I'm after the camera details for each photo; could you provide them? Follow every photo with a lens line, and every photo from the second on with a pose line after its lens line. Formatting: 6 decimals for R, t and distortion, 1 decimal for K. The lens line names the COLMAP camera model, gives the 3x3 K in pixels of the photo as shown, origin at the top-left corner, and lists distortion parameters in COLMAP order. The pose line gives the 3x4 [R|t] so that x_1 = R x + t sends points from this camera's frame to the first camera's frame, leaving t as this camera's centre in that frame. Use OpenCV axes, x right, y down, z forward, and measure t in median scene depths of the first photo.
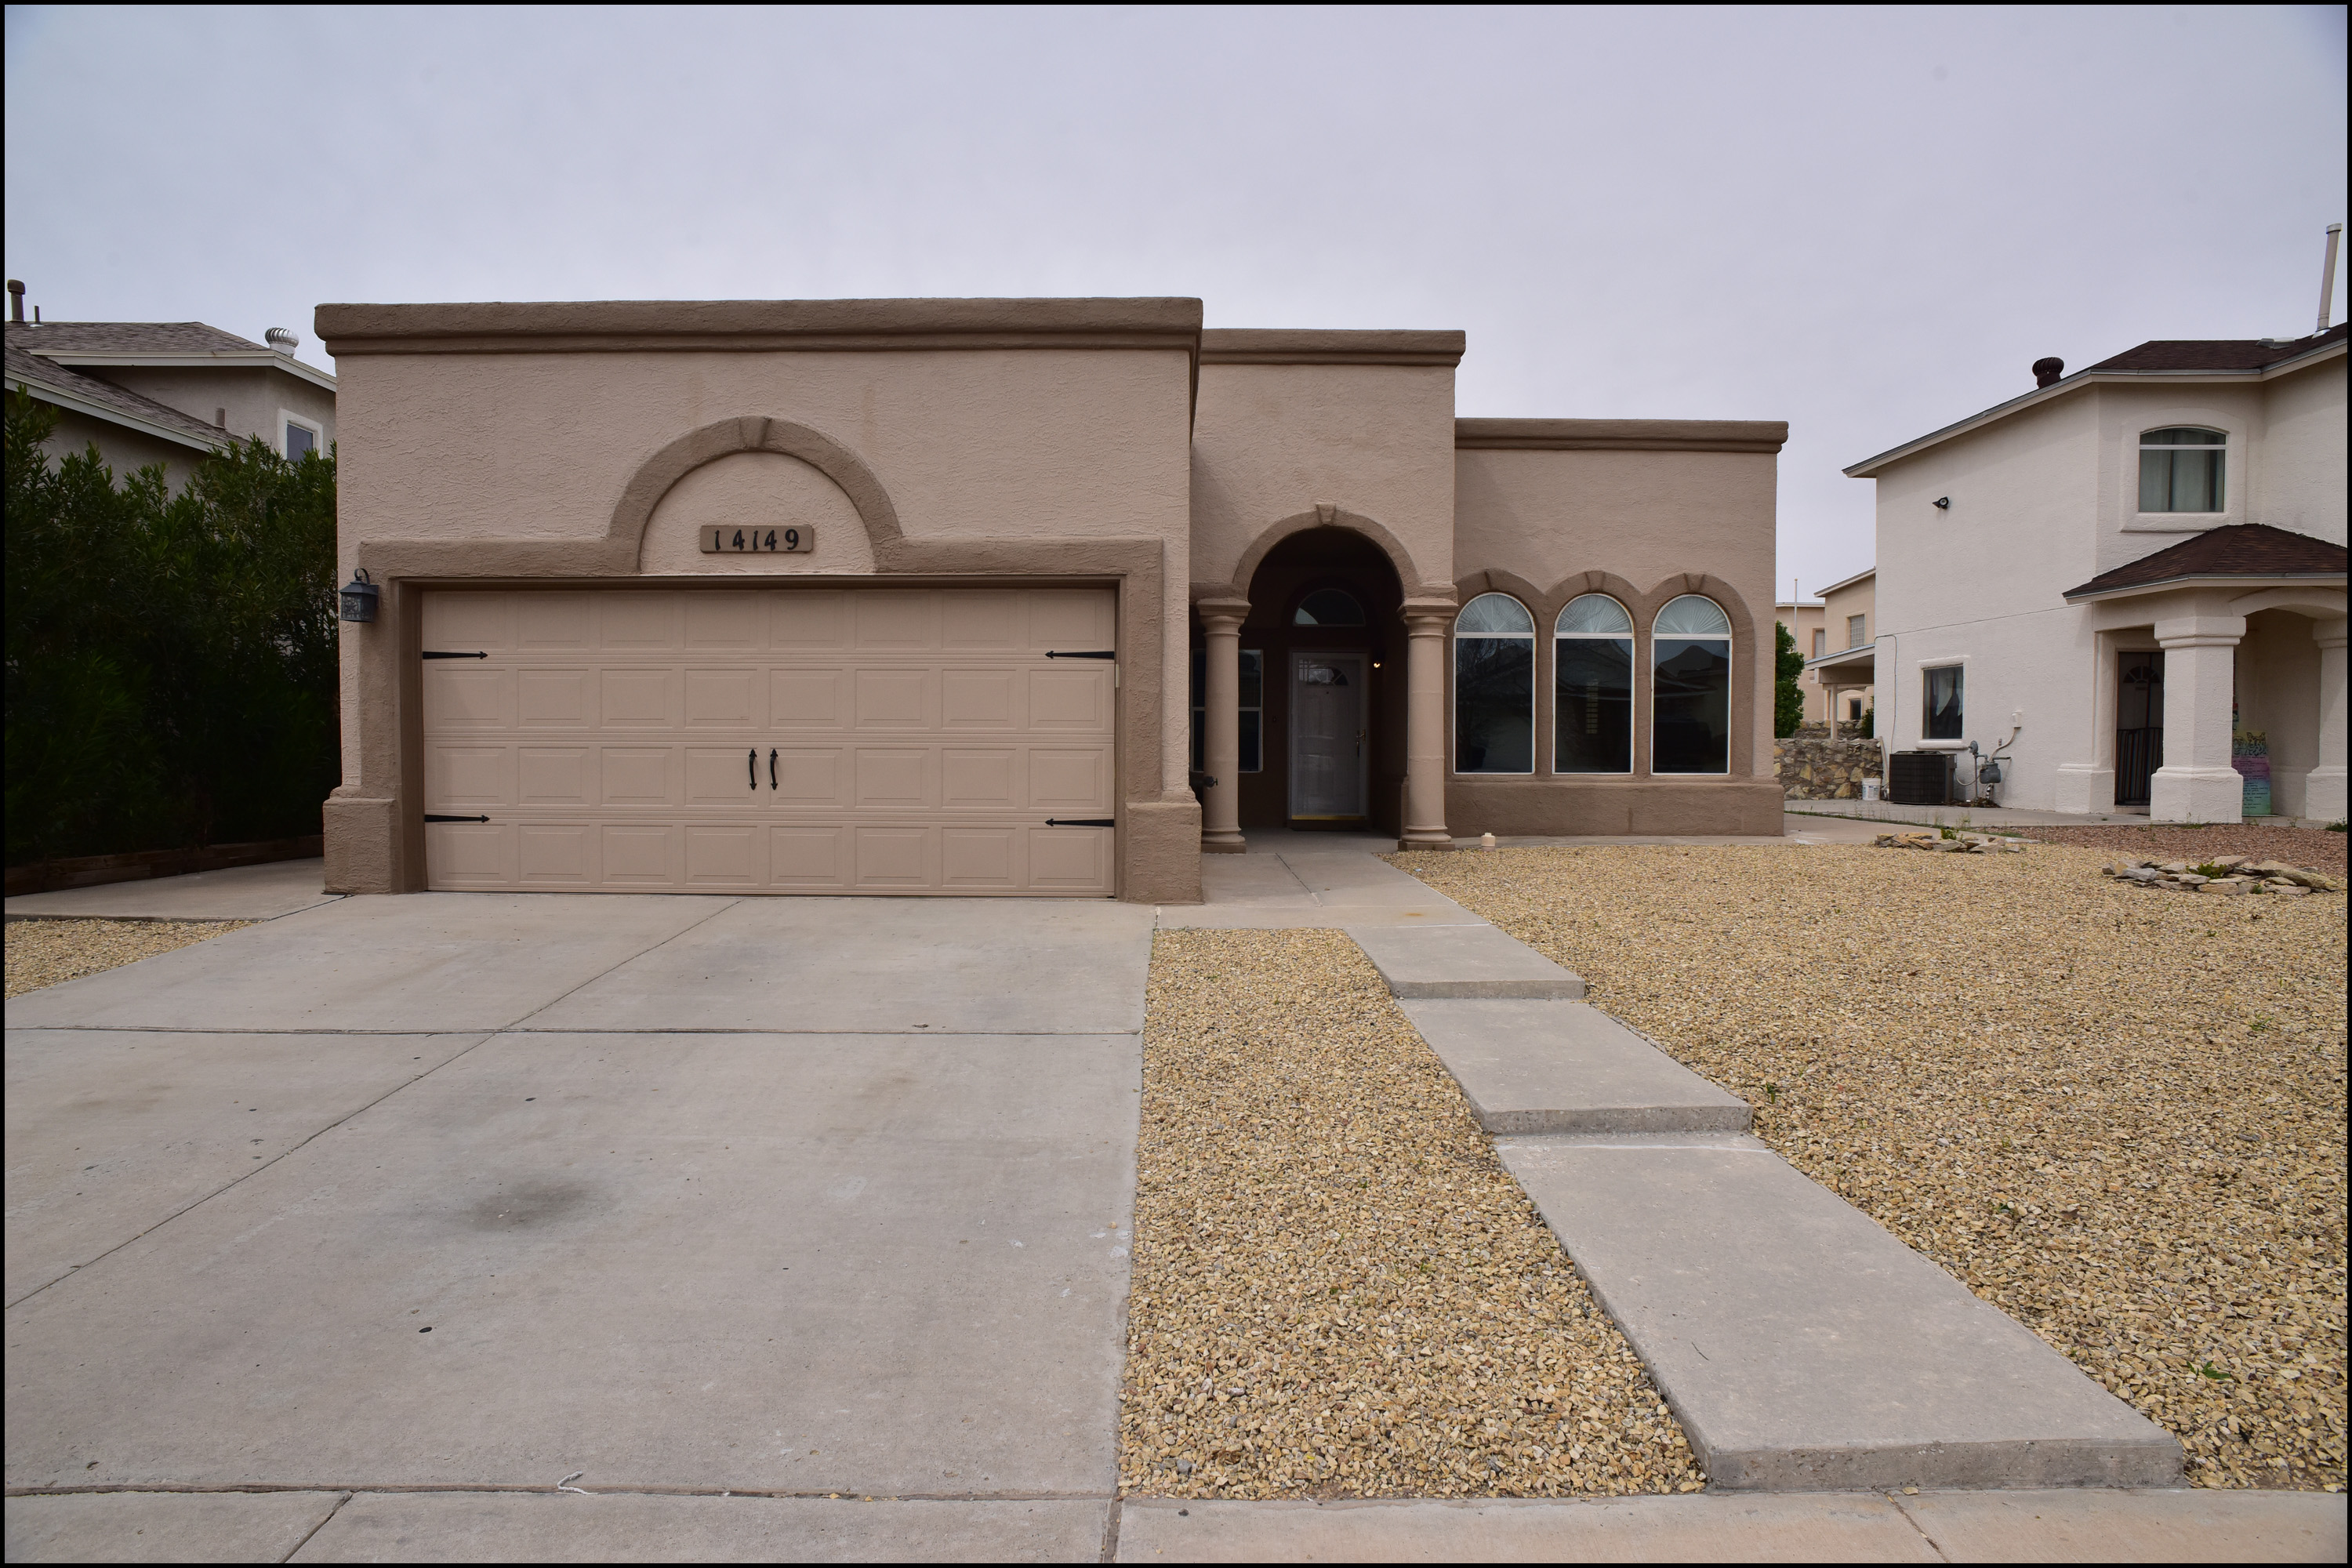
lens RADIAL K [[1333.0, 0, 1170.0], [0, 1333.0, 805.3], [0, 0, 1]] dist [-0.100990, 0.068886]
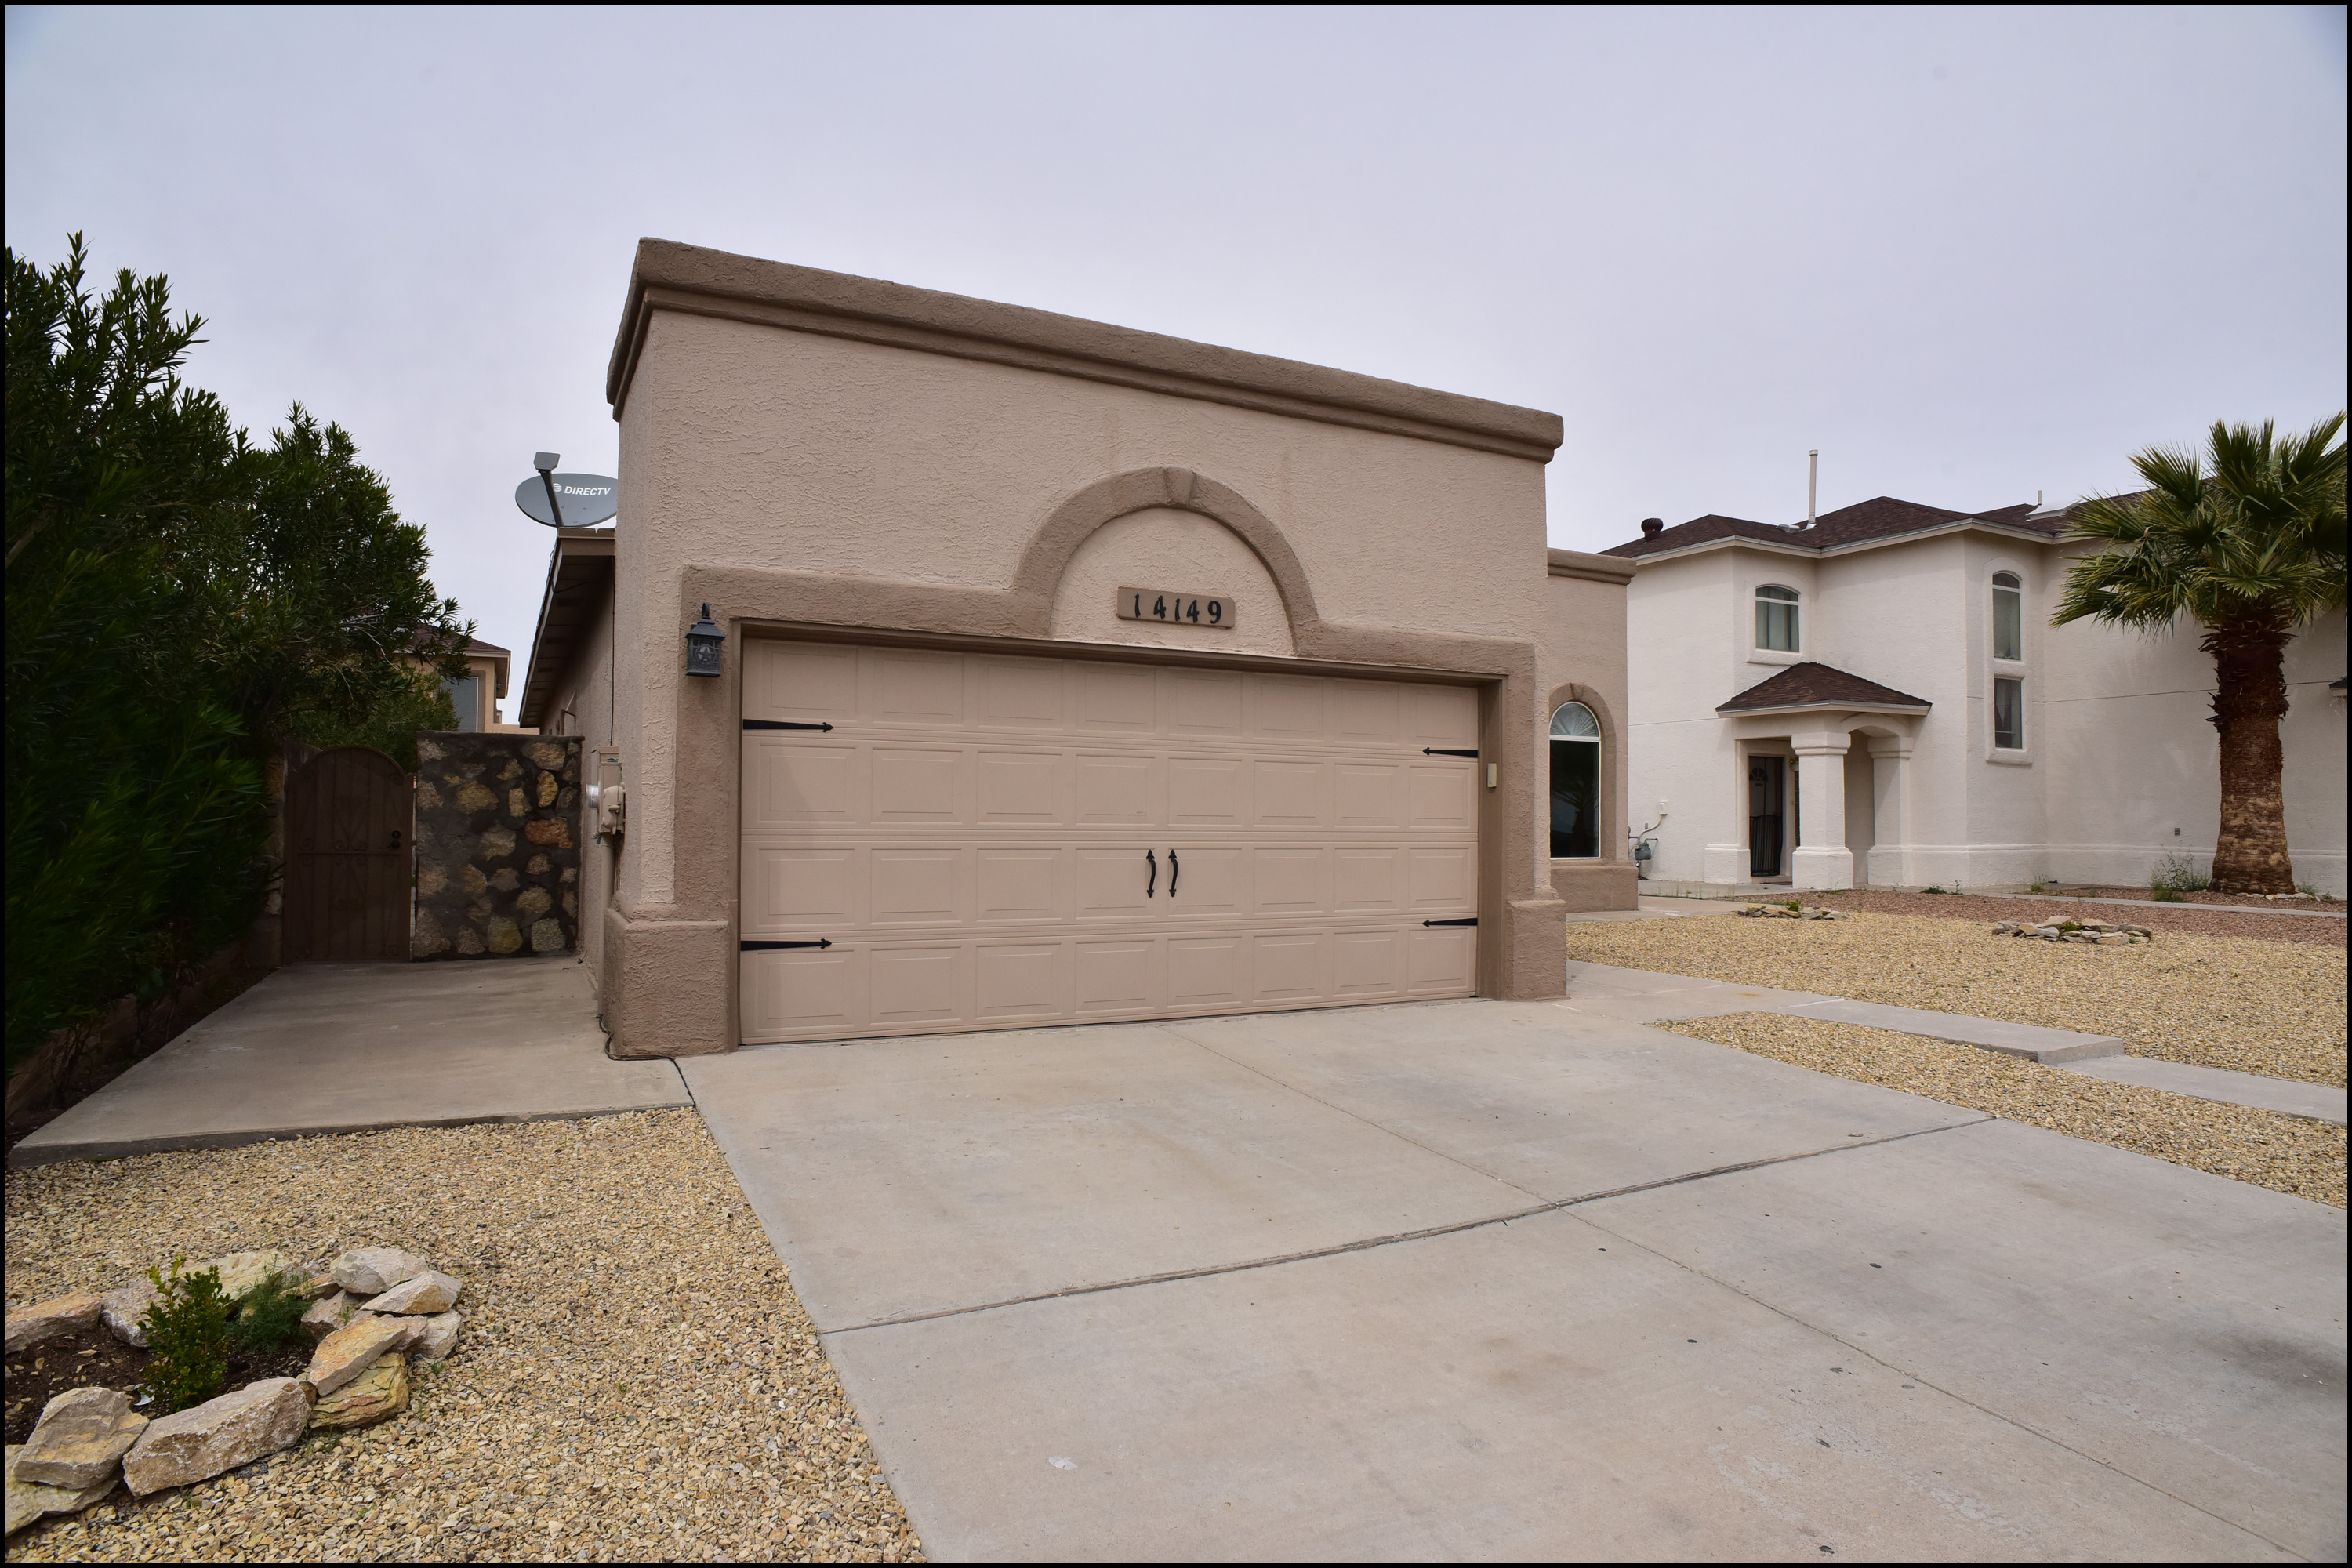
lens RADIAL K [[1333.0, 0, 1170.0], [0, 1333.0, 805.3], [0, 0, 1]] dist [-0.100990, 0.068886]
pose [[0.887573, 0.008099, 0.460597, -0.703454], [0.017562, 0.998524, -0.051398, -0.026725], [-0.460333, 0.053708, 0.886120, 0.225475]]
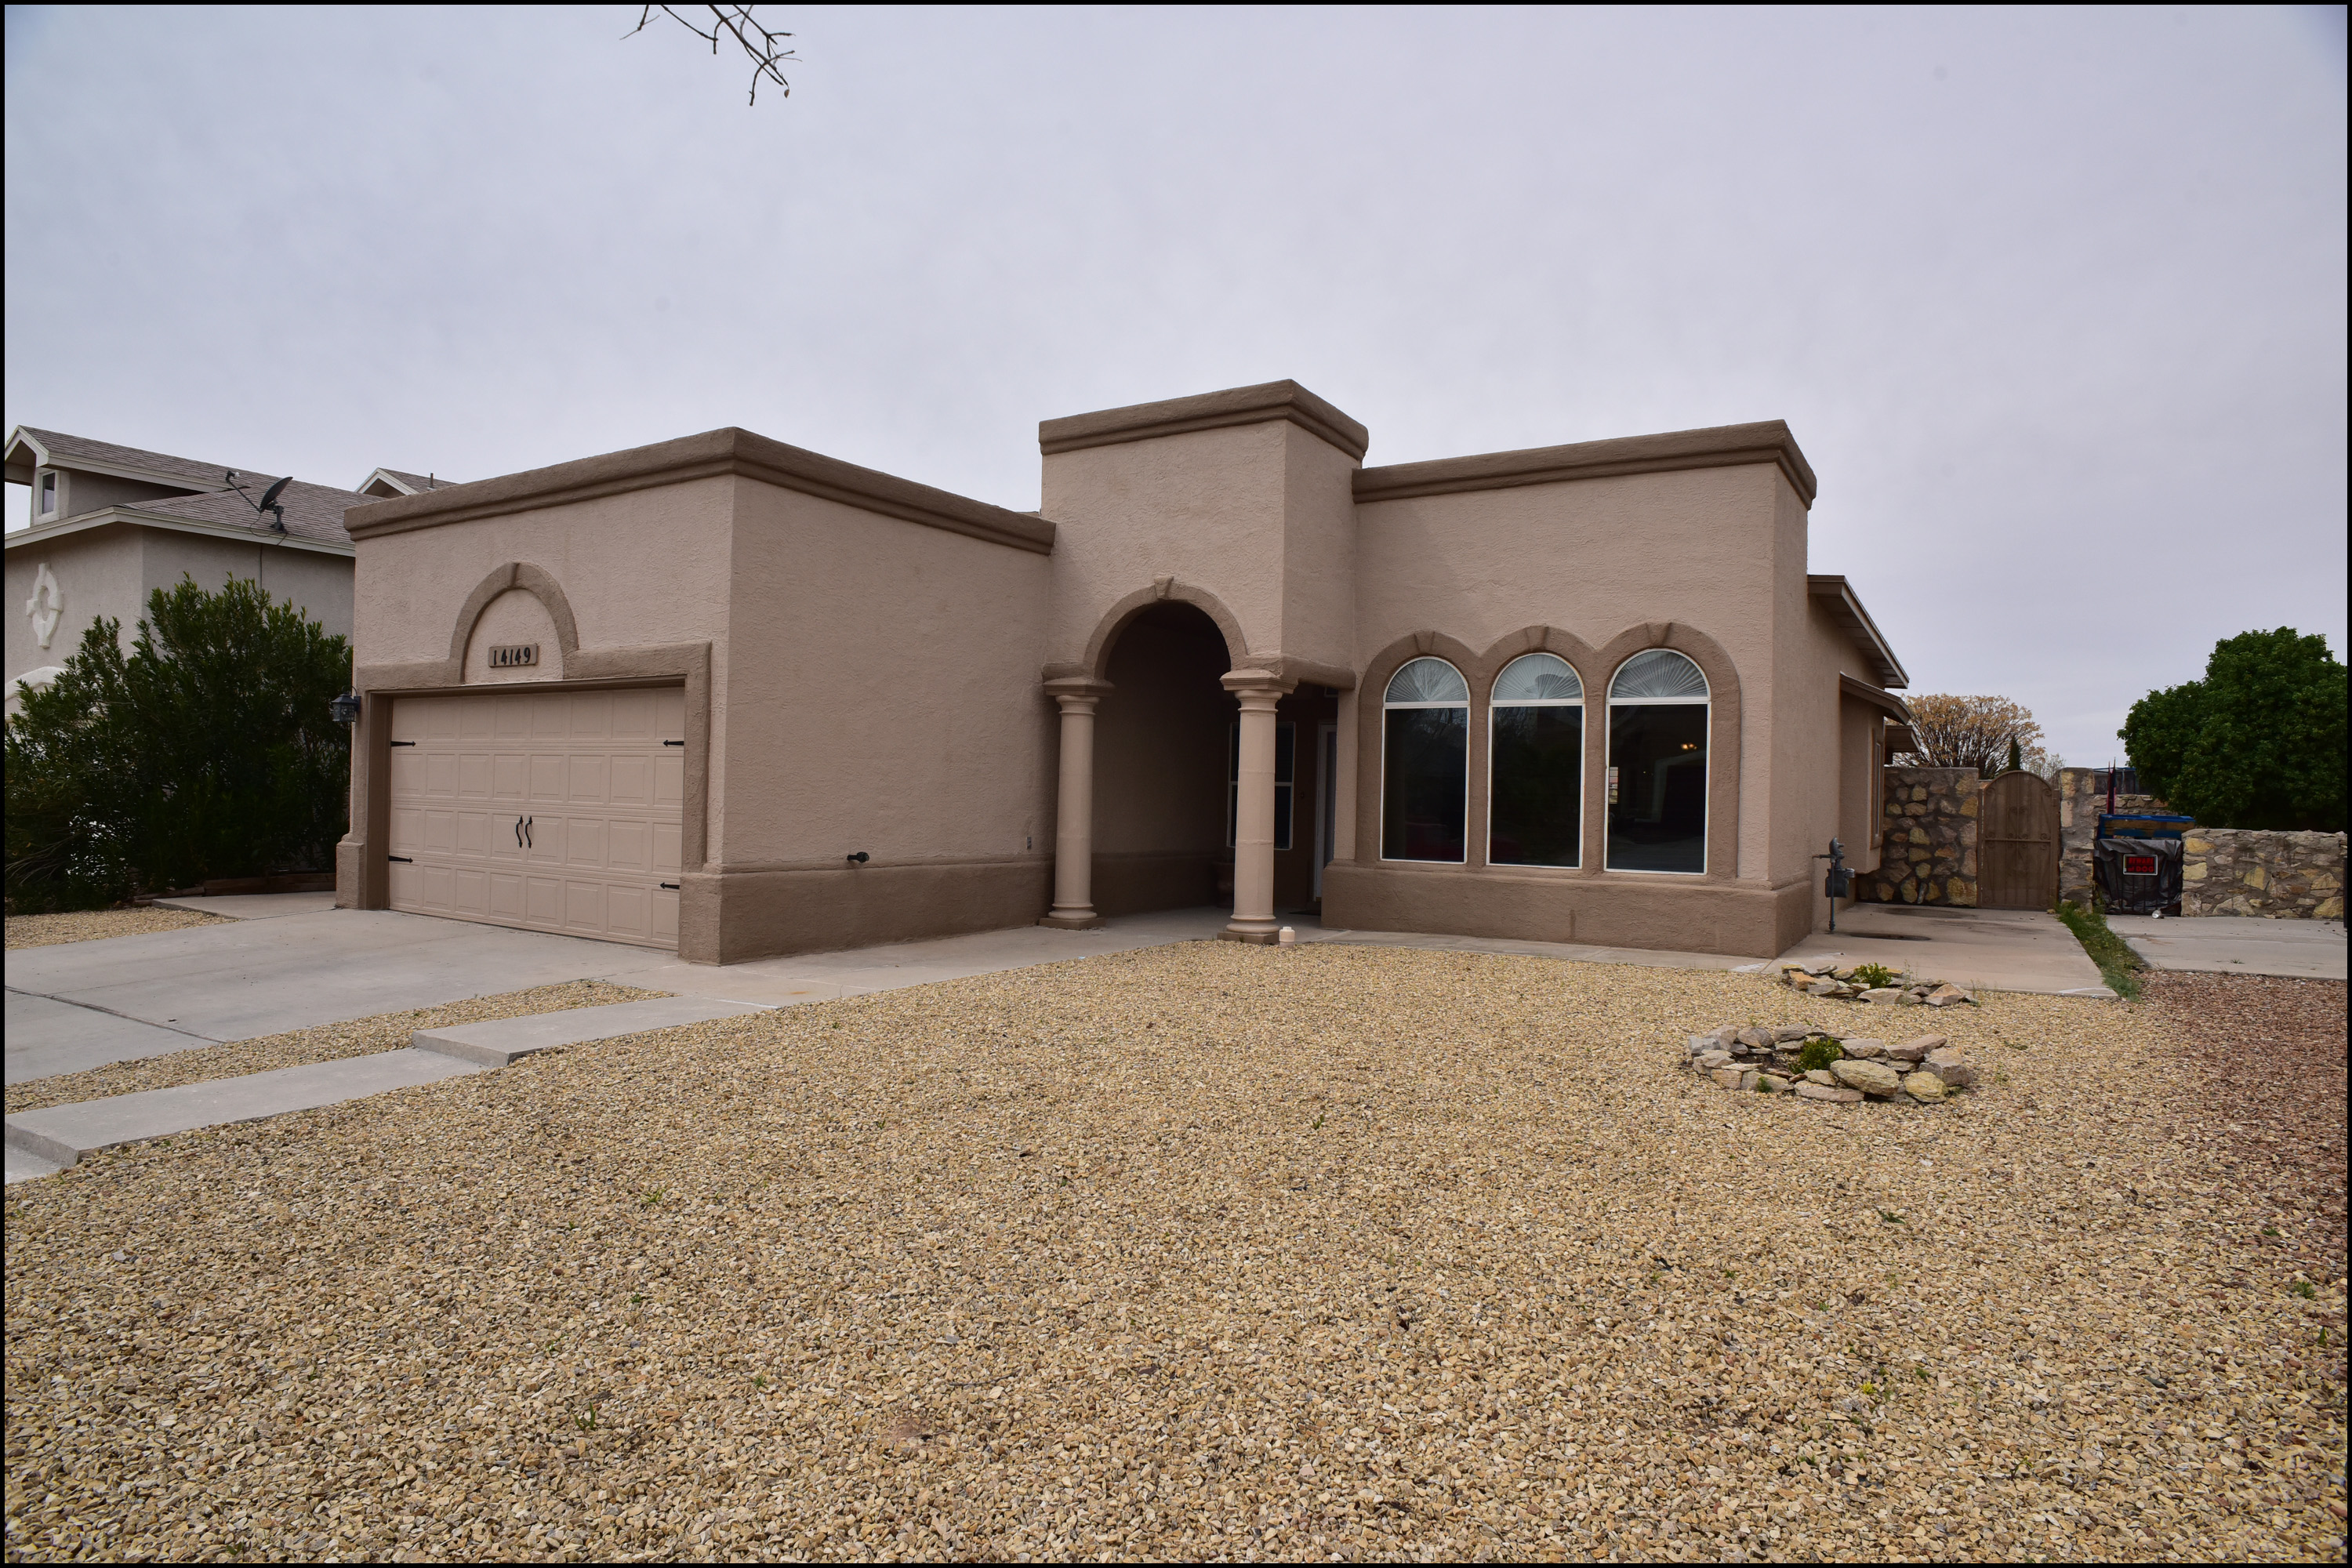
lens RADIAL K [[1333.0, 0, 1170.0], [0, 1333.0, 805.3], [0, 0, 1]] dist [-0.100990, 0.068886]
pose [[0.842651, 0.020384, -0.538074, 0.911616], [-0.044442, 0.998507, -0.031771, -0.040788], [0.536623, 0.050685, 0.842298, 0.260577]]
